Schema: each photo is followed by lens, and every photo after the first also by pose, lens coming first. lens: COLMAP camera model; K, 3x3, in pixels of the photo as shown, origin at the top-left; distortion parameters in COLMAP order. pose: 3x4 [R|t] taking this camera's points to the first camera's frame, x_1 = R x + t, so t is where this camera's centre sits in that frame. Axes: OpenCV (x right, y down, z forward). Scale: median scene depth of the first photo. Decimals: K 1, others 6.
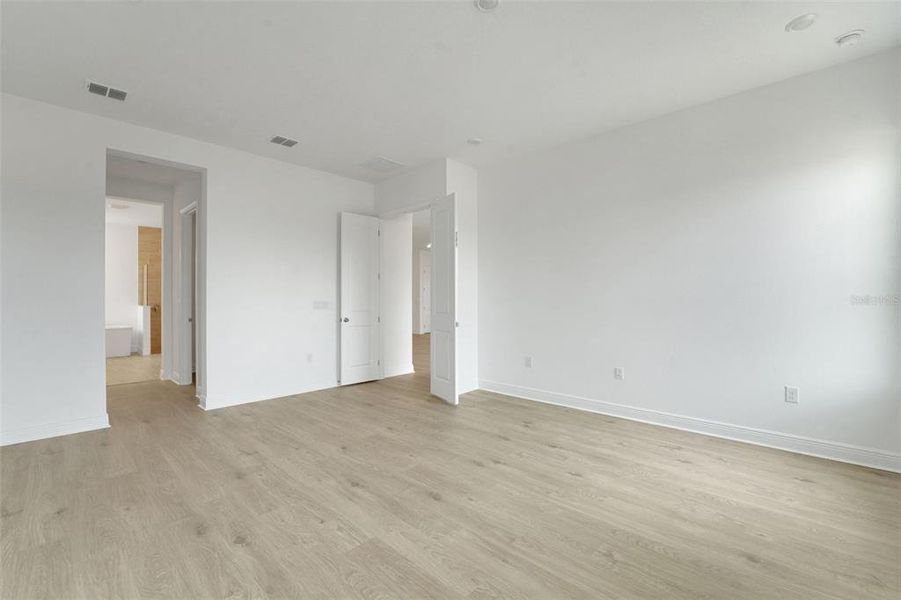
lens RADIAL K [[381.4, 0, 436.4], [0, 381.4, 300.8], [0, 0, 1]] dist [-0.038871, 0.000243]
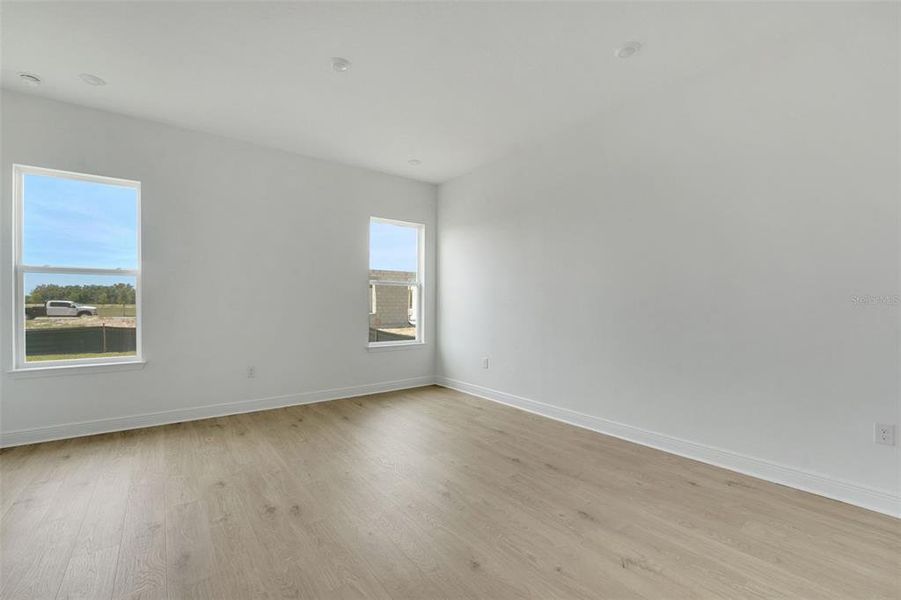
lens RADIAL K [[381.4, 0, 436.4], [0, 381.4, 300.8], [0, 0, 1]] dist [-0.038871, 0.000243]
pose [[-0.986249, 0.000899, 0.165264, -0.417635], [0.000777, 0.999999, -0.000801, -0.008862], [-0.165265, -0.000661, -0.986249, 2.327320]]
